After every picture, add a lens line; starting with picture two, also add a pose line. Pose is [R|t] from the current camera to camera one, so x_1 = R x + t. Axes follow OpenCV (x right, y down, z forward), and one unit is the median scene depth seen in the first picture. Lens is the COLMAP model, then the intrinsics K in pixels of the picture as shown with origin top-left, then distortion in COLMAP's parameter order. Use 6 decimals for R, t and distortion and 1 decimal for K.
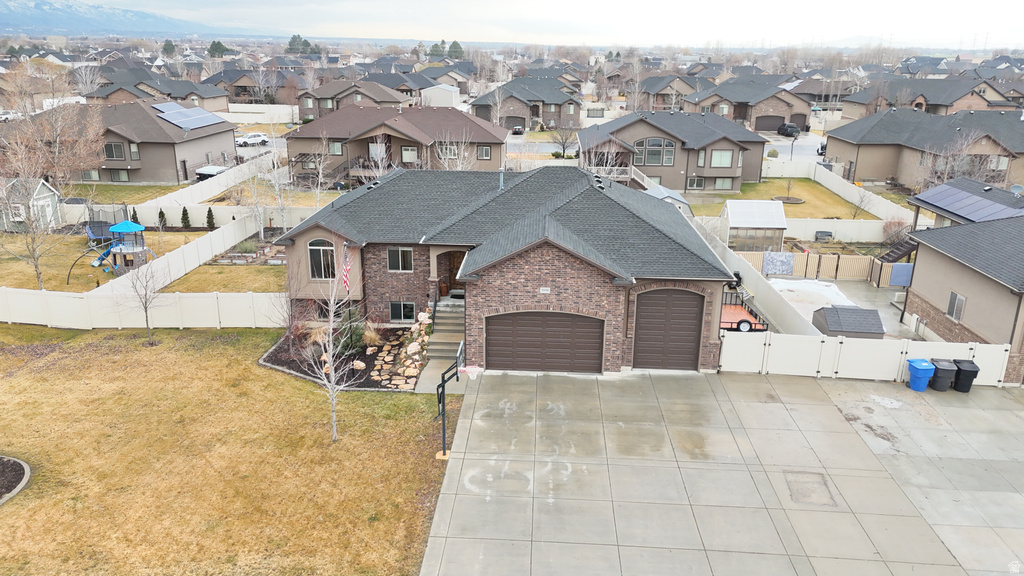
lens RADIAL K [[748.9, 0, 513.8], [0, 748.9, 286.8], [0, 0, 1]] dist [0.081275, -0.071021]
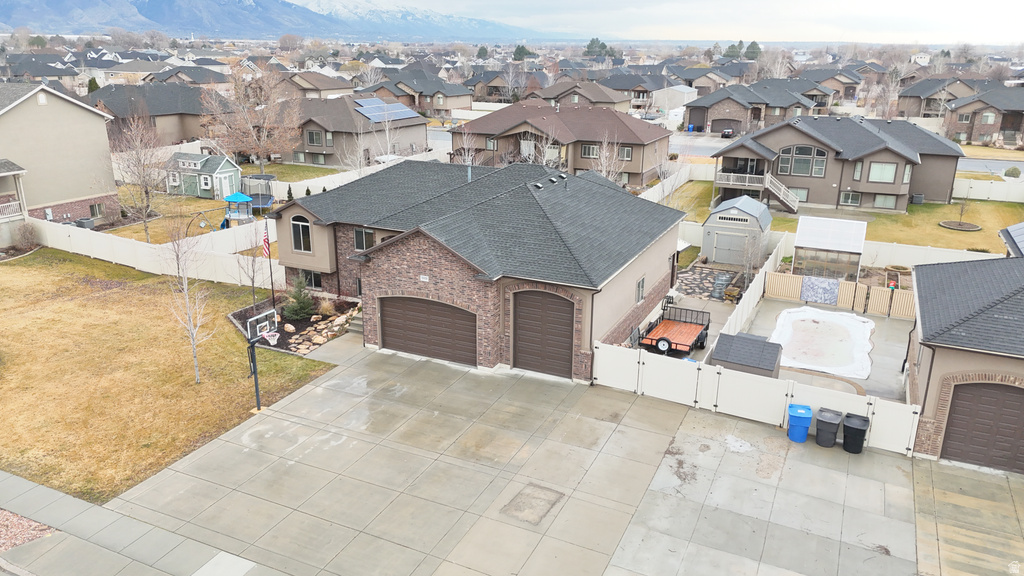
lens RADIAL K [[748.9, 0, 514.2], [0, 748.9, 286.5], [0, 0, 1]] dist [0.081275, -0.071021]
pose [[0.923618, 0.113427, -0.366148, 0.460018], [-0.114481, 0.993245, 0.018910, -0.015385], [0.365819, 0.024451, 0.930365, 0.067404]]
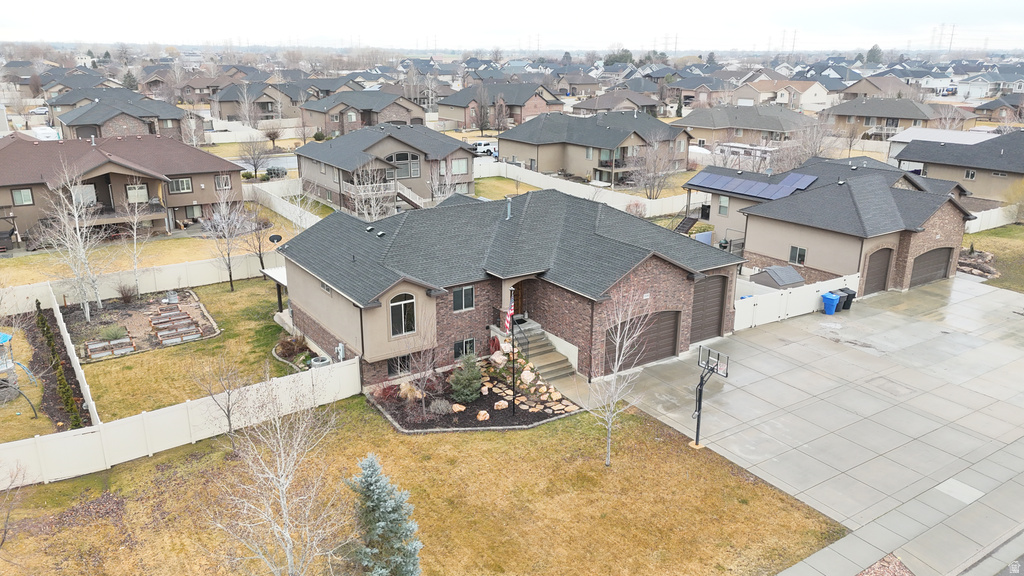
lens RADIAL K [[748.9, 0, 513.6], [0, 748.9, 285.9], [0, 0, 1]] dist [0.081275, -0.071021]
pose [[0.799182, -0.185762, 0.571665, -0.679314], [0.184868, 0.980911, 0.060303, -0.103019], [-0.571955, 0.057490, 0.818268, 0.130612]]
